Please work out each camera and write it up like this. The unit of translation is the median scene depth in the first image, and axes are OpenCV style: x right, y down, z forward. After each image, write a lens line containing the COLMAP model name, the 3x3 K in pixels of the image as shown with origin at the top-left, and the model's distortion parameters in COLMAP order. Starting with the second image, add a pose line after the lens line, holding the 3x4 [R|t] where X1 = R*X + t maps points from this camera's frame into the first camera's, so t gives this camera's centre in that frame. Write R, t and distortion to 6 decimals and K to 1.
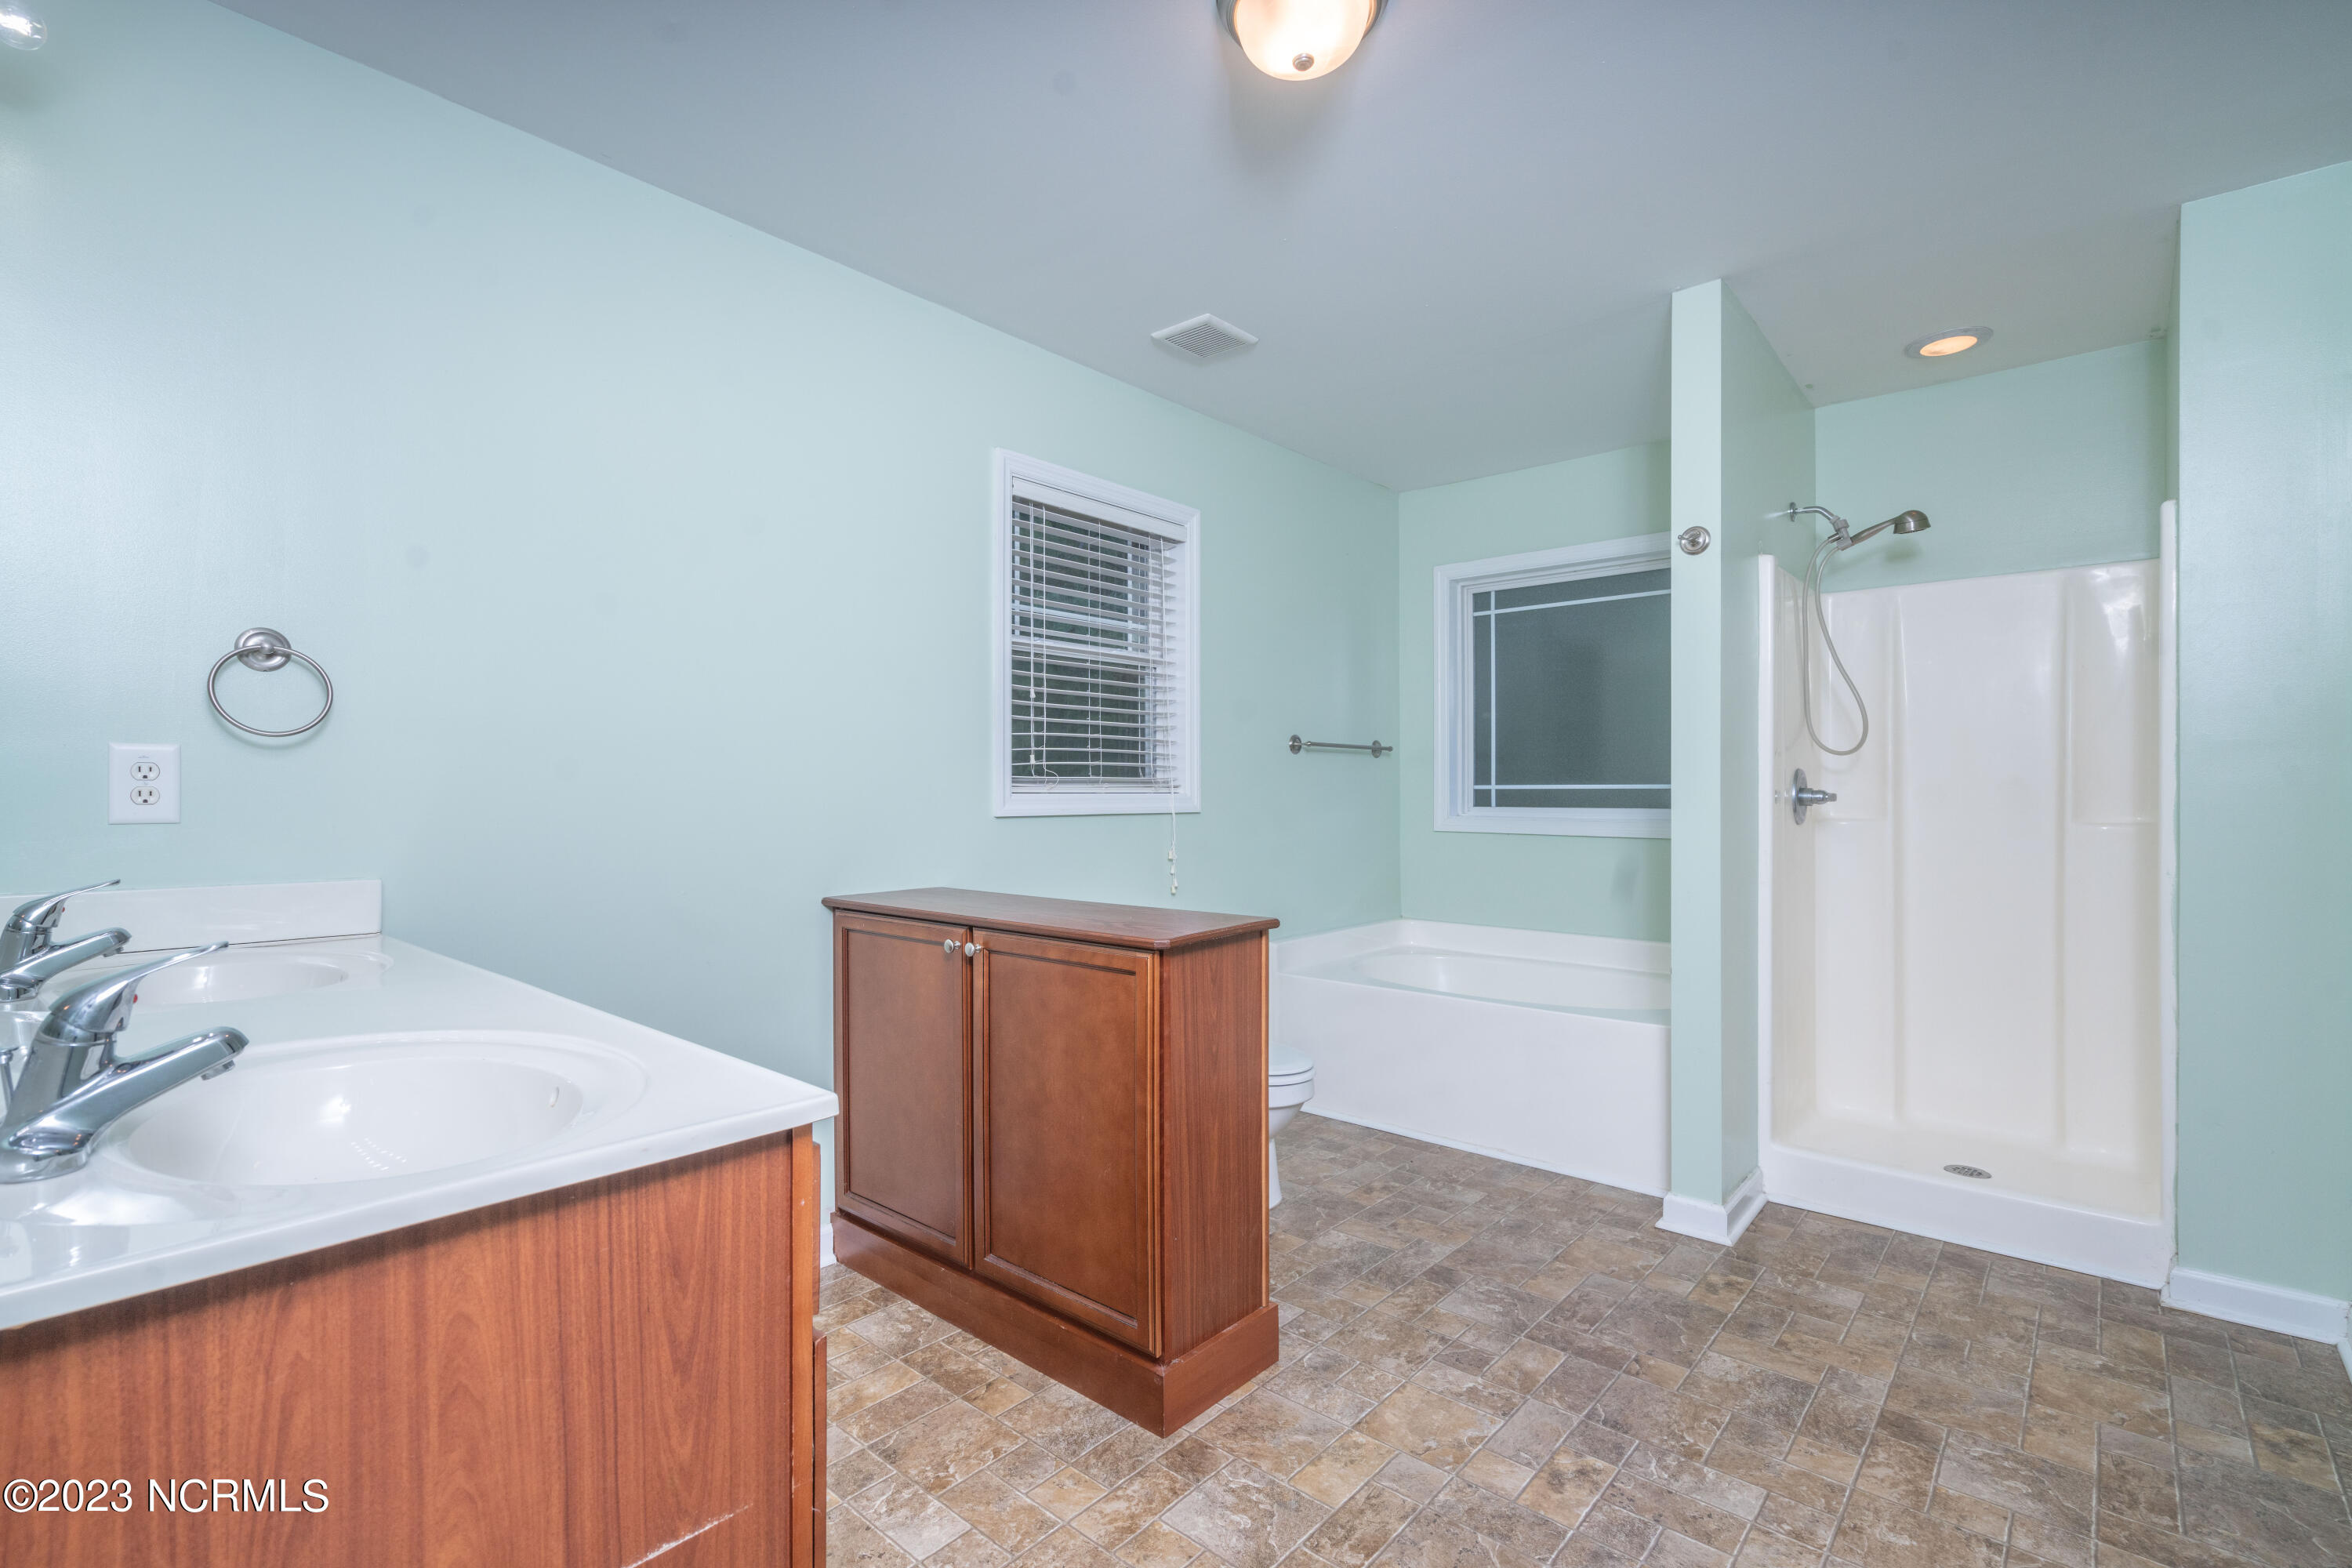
lens RADIAL K [[1065.7, 0, 1175.3], [0, 1065.7, 792.9], [0, 0, 1]] dist [-0.009610, 0.002621]
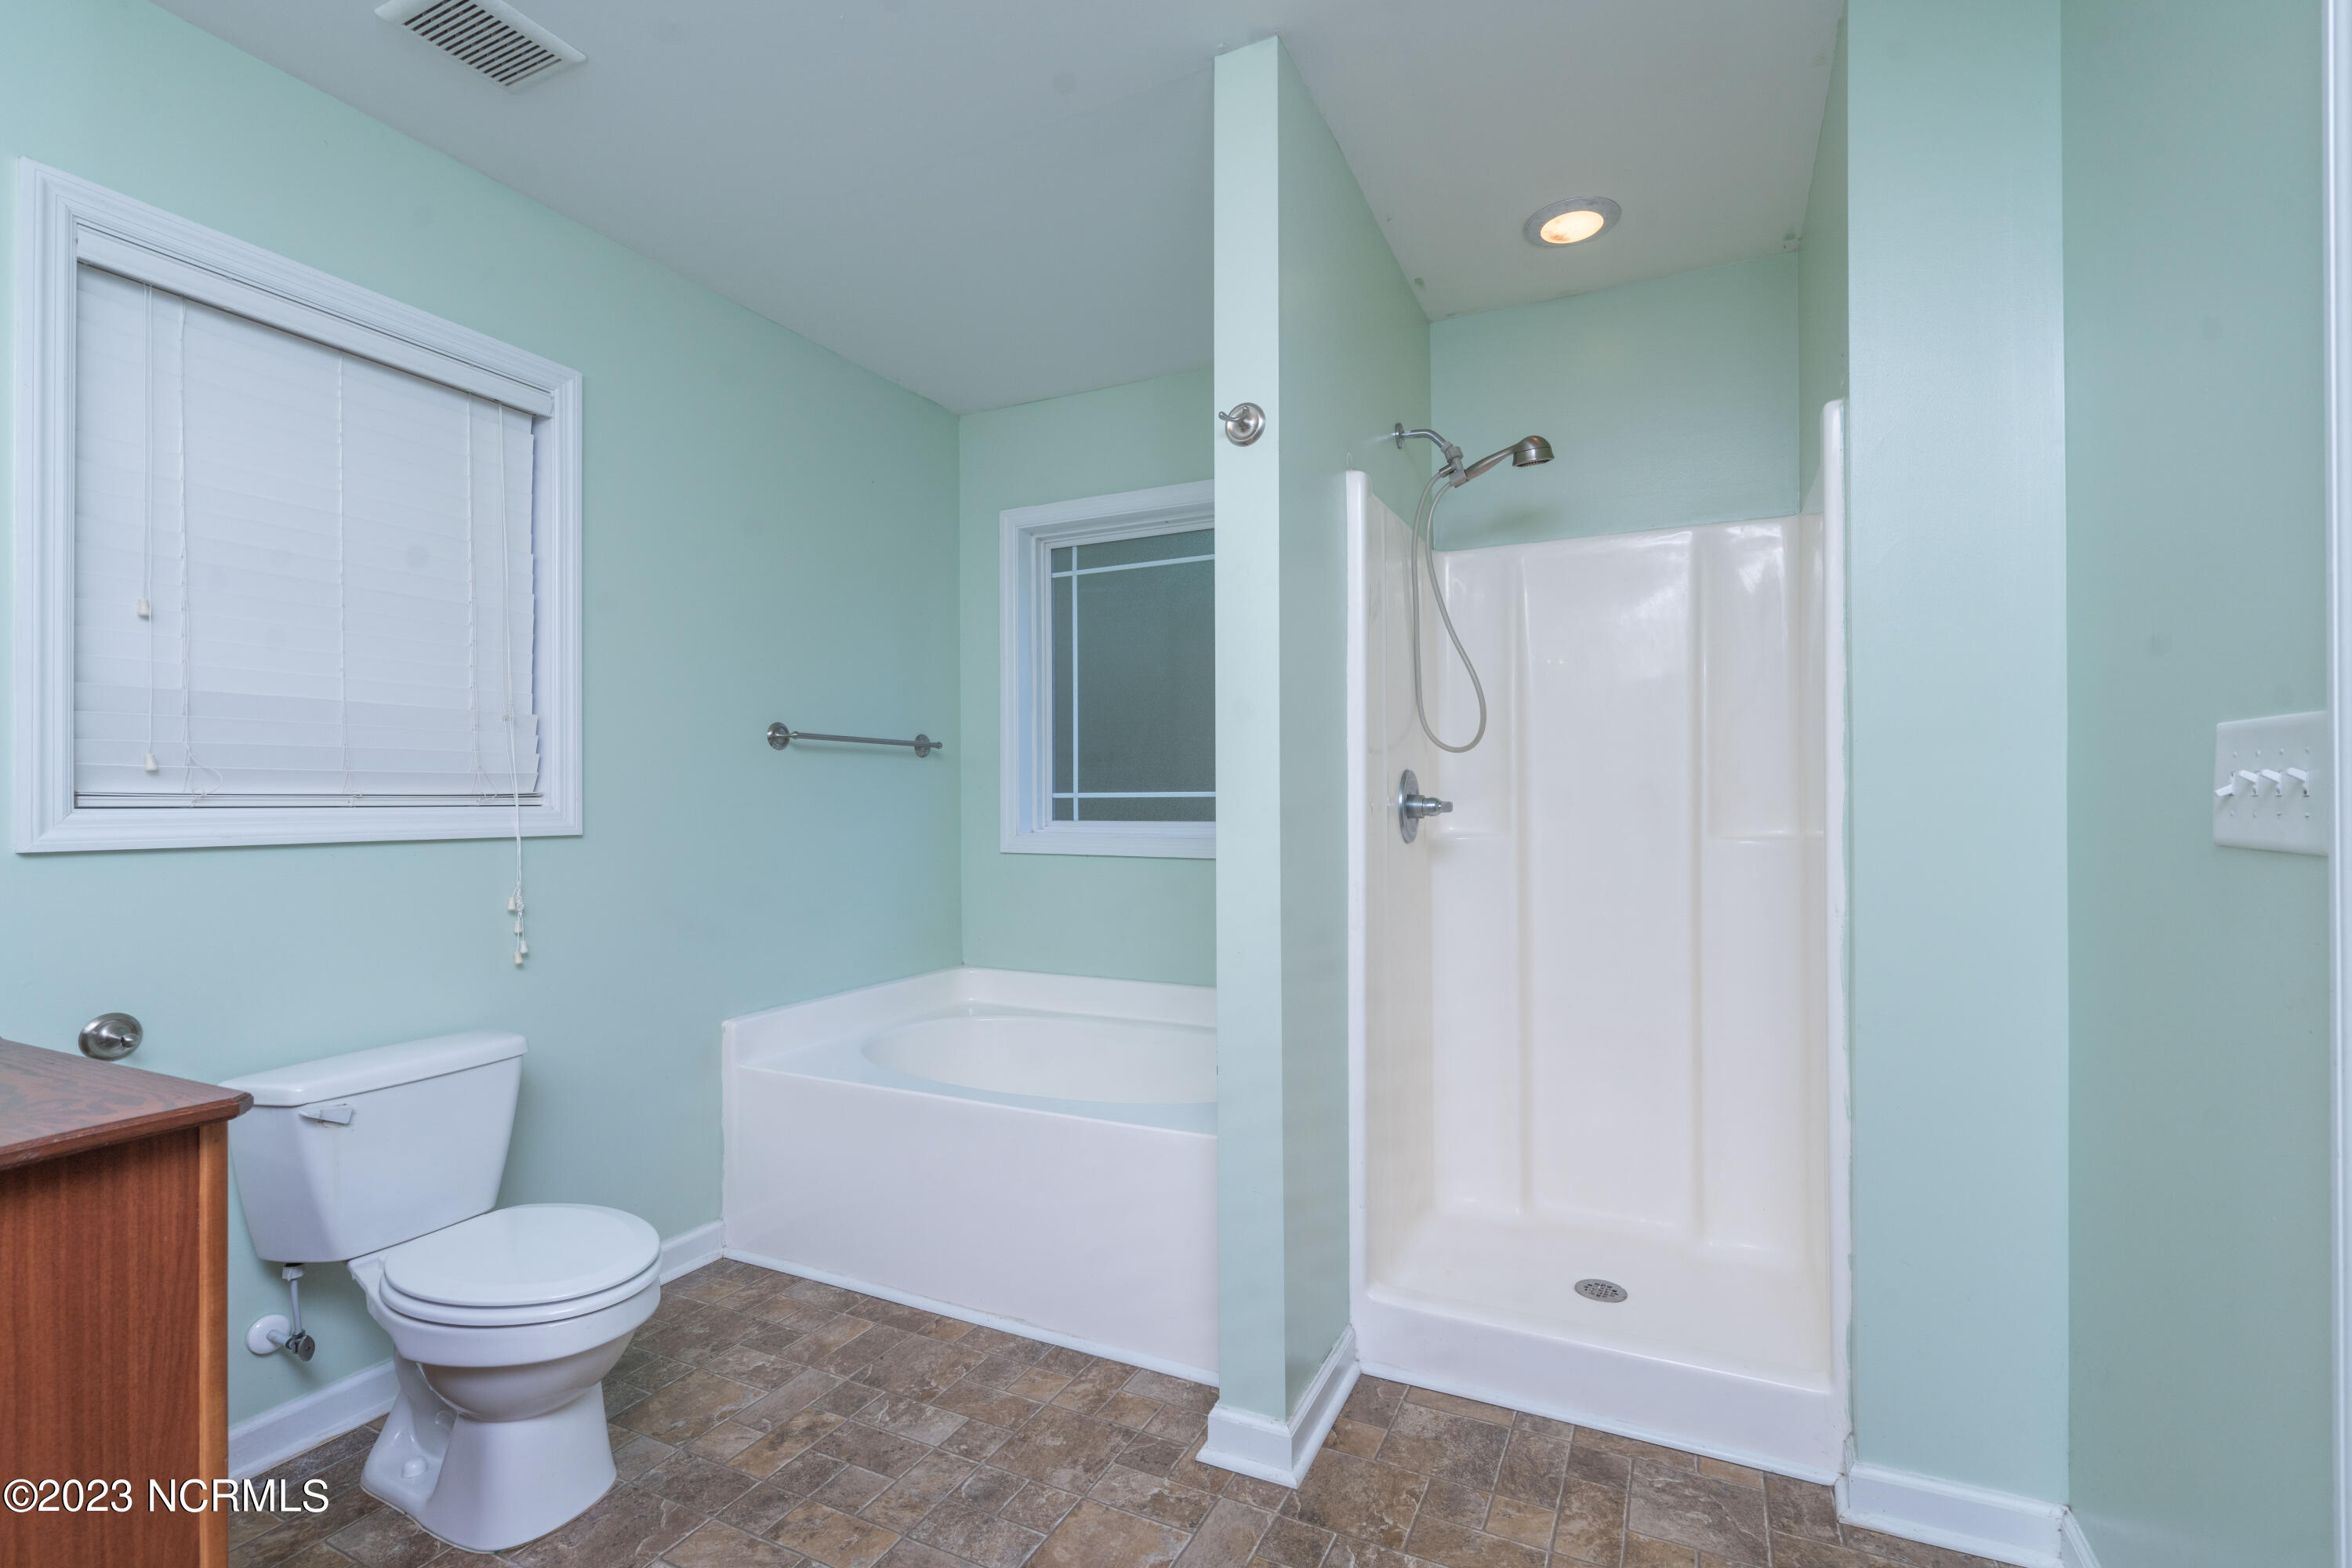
lens RADIAL K [[1065.7, 0, 1187.0], [0, 1065.7, 796.5], [0, 0, 1]] dist [-0.009610, 0.002621]
pose [[0.961583, -0.003145, 0.274497, 0.239235], [0.004615, 0.999978, -0.004709, -0.000762], [-0.274476, 0.005794, 0.961576, 0.327015]]
